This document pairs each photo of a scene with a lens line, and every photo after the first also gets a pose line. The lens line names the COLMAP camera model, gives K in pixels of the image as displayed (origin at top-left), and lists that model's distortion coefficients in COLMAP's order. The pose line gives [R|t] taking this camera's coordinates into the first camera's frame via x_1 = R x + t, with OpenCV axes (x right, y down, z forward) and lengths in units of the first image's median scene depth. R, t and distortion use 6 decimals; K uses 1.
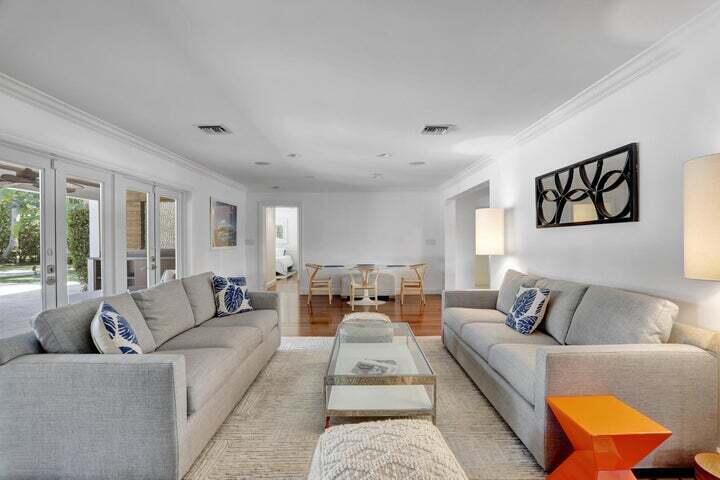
lens RADIAL K [[348.9, 0, 353.5], [0, 348.9, 242.6], [0, 0, 1]] dist [-0.034622, 0.003717]
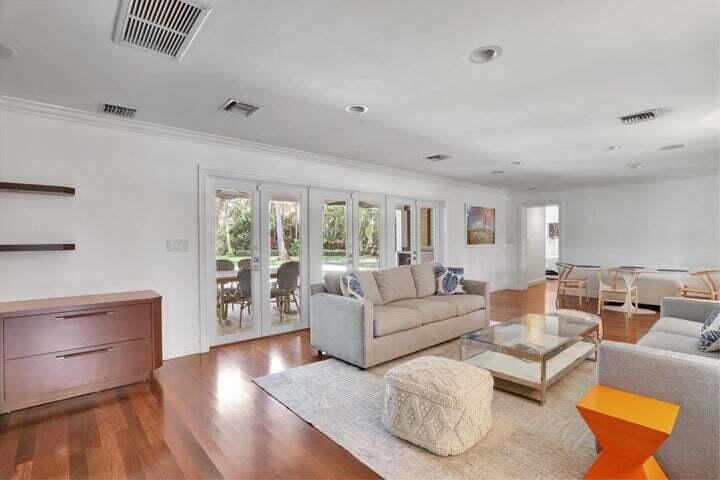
lens RADIAL K [[348.9, 0, 366.1], [0, 348.9, 240.4], [0, 0, 1]] dist [-0.034622, 0.003717]
pose [[0.671197, 0.002295, -0.741276, 0.404493], [-0.004322, 0.999990, -0.000818, 0.000908], [0.741266, 0.003752, 0.671200, -0.125126]]
